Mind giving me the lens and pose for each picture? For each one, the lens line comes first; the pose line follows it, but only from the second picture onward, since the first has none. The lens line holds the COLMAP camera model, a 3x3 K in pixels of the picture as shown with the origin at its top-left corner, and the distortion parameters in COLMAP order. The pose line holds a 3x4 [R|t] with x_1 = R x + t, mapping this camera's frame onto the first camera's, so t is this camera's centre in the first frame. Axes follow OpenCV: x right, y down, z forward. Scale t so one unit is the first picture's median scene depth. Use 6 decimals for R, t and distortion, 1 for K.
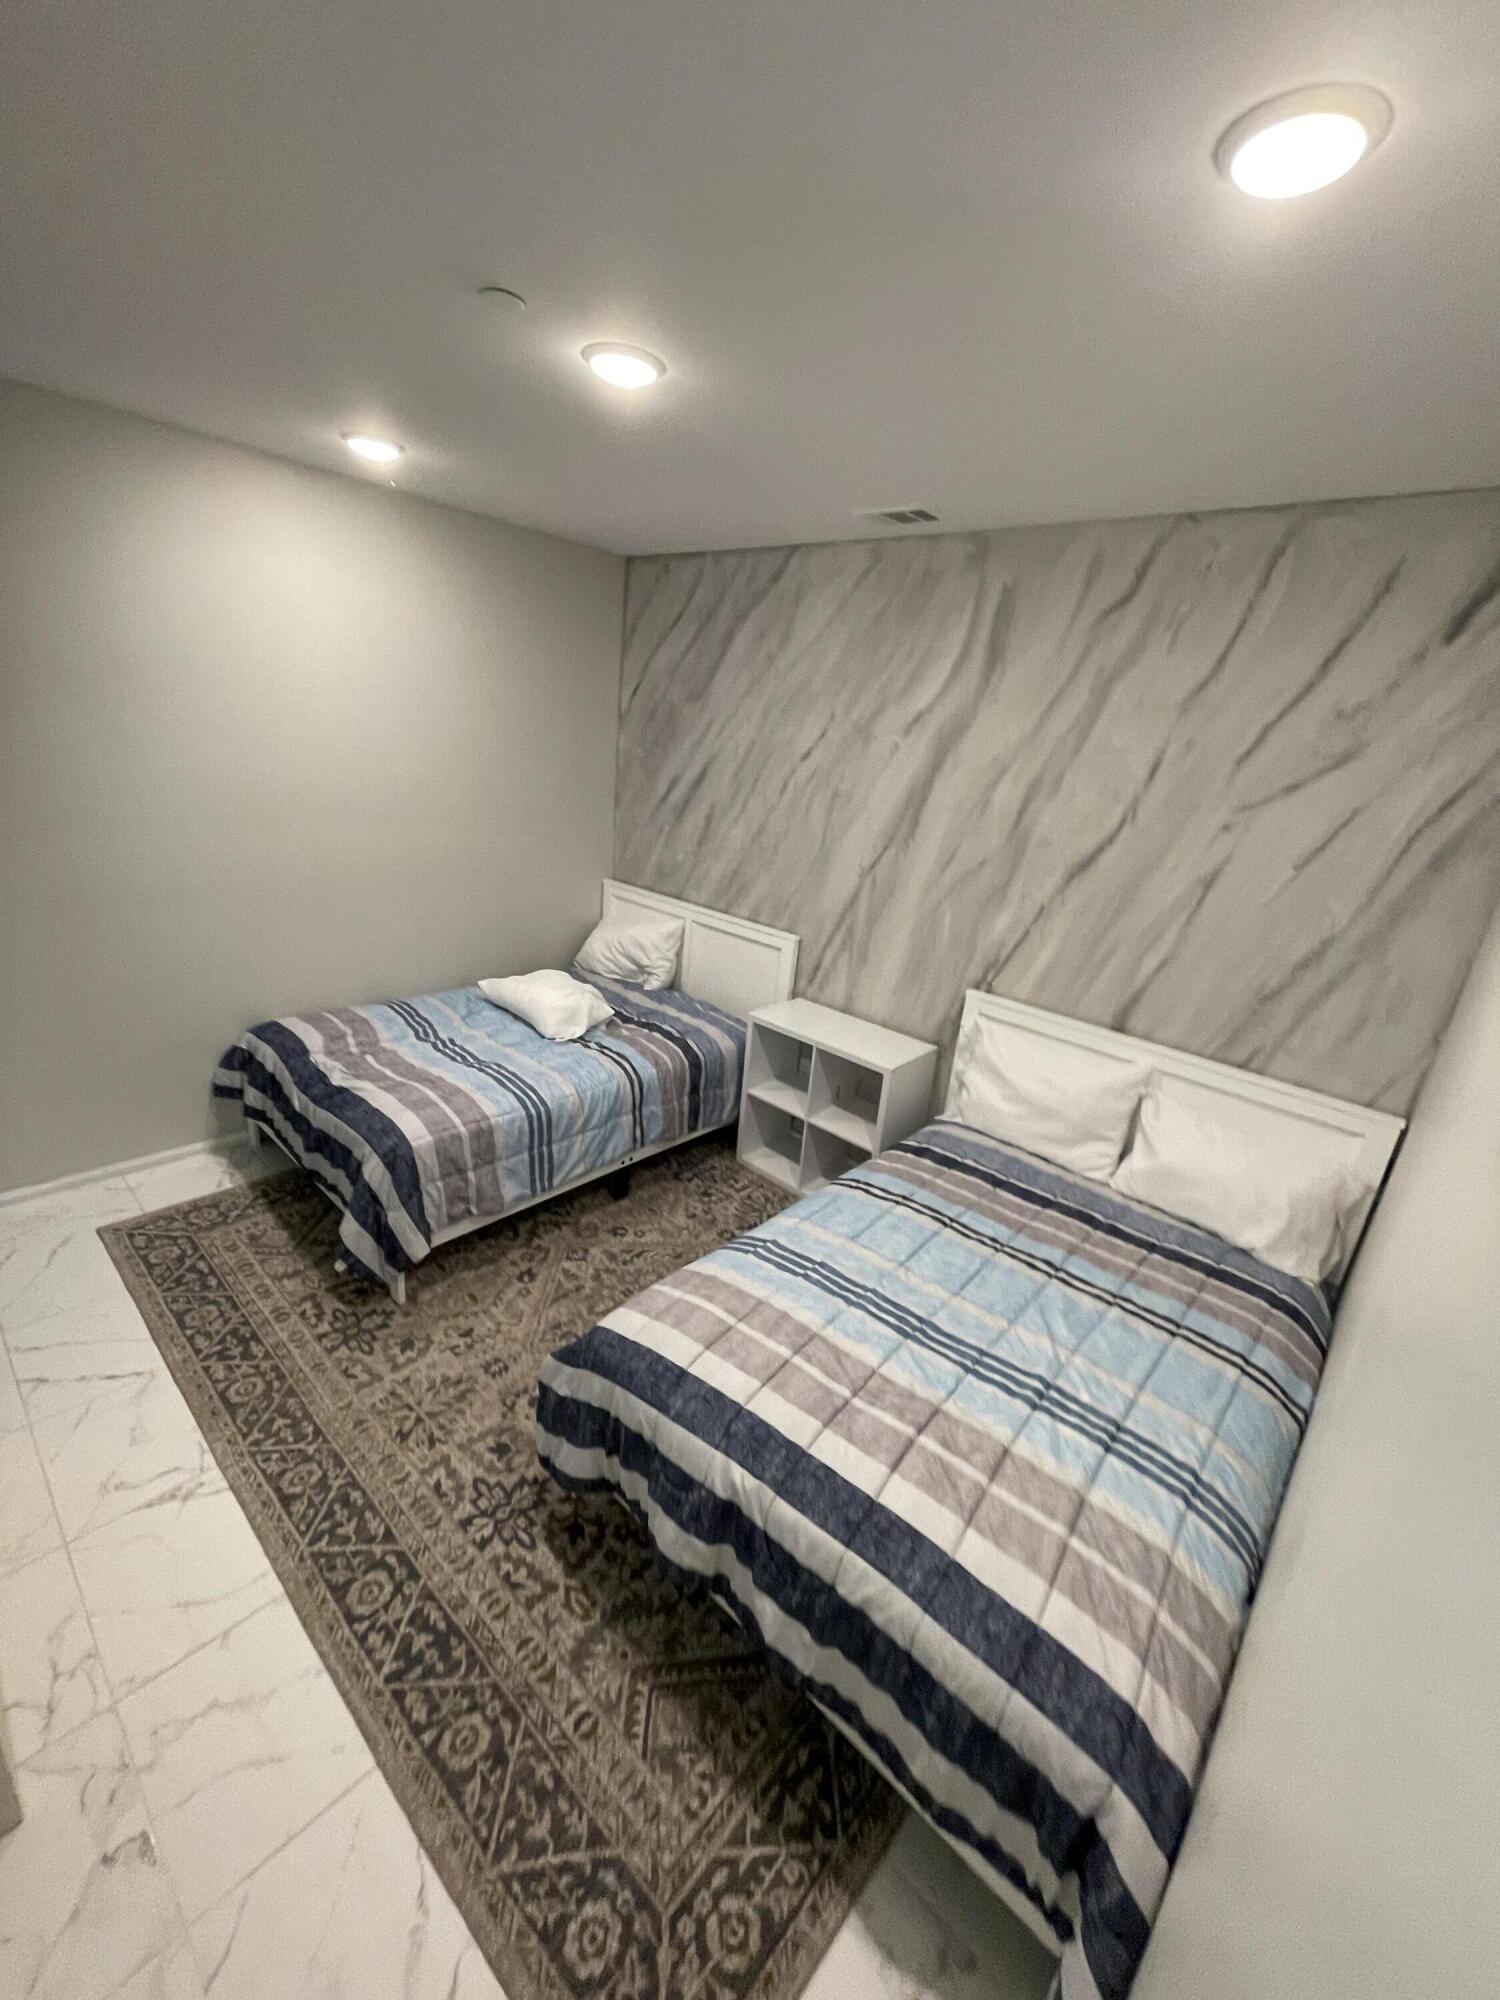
lens RADIAL K [[802.0, 0, 742.7], [0, 802.0, 997.0], [0, 0, 1]] dist [-0.009279, -0.001388]
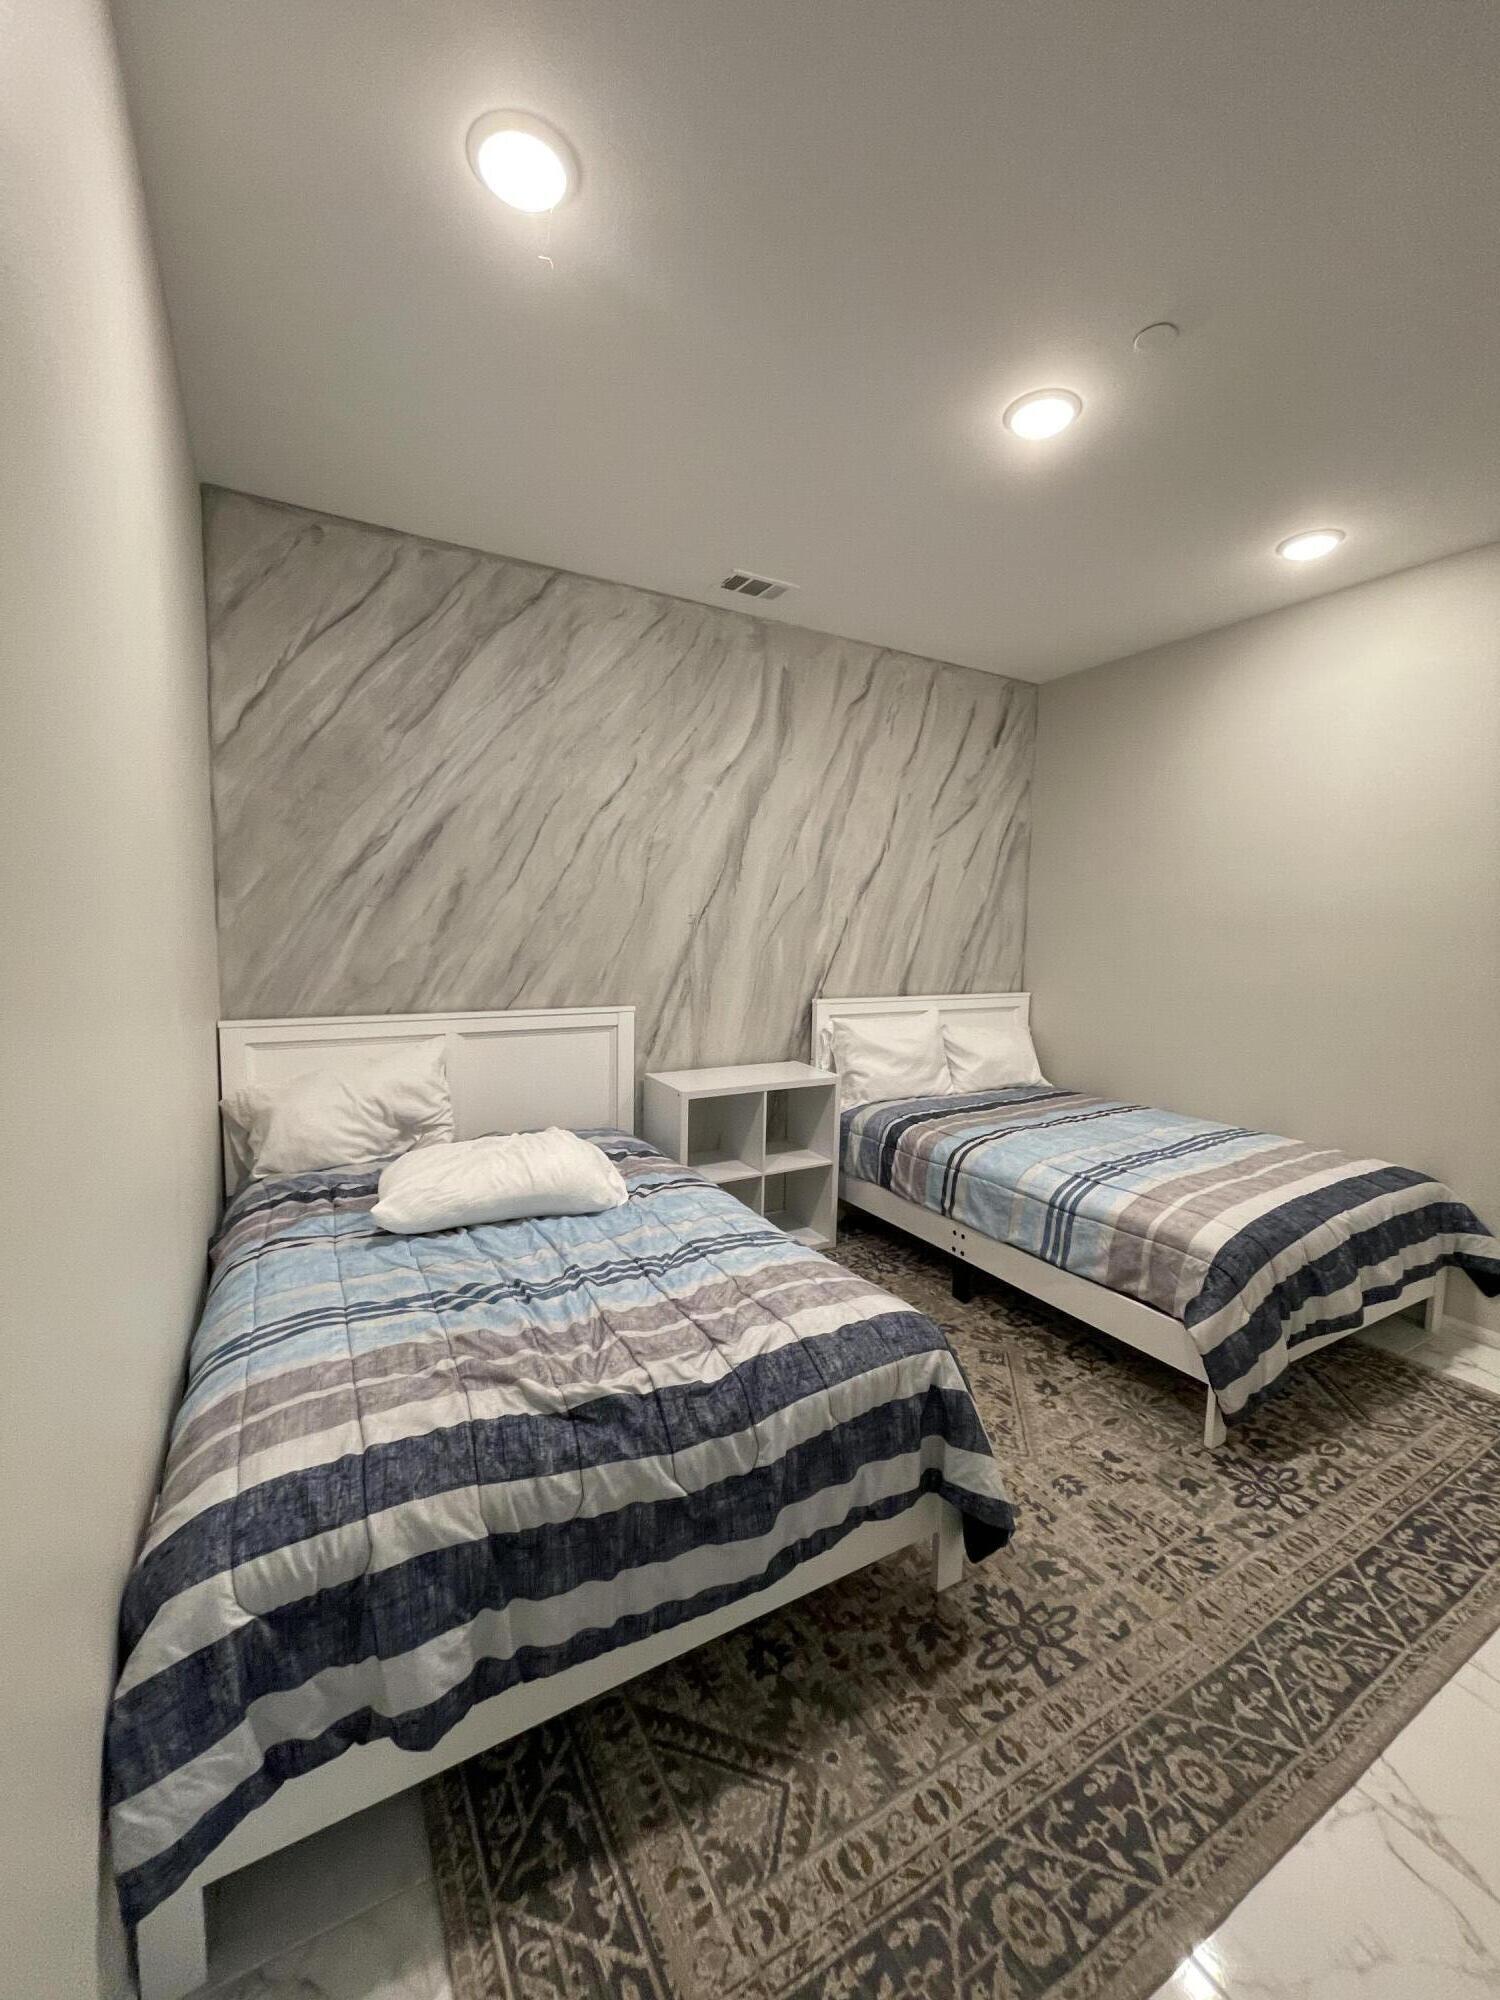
lens RADIAL K [[802.0, 0, 739.4], [0, 802.0, 1002.6], [0, 0, 1]] dist [-0.009279, -0.001388]
pose [[0.311195, -0.176897, 0.933737, -0.954419], [0.311807, 0.947140, 0.075517, -0.145239], [-0.897738, 0.267645, 0.349903, 0.784391]]
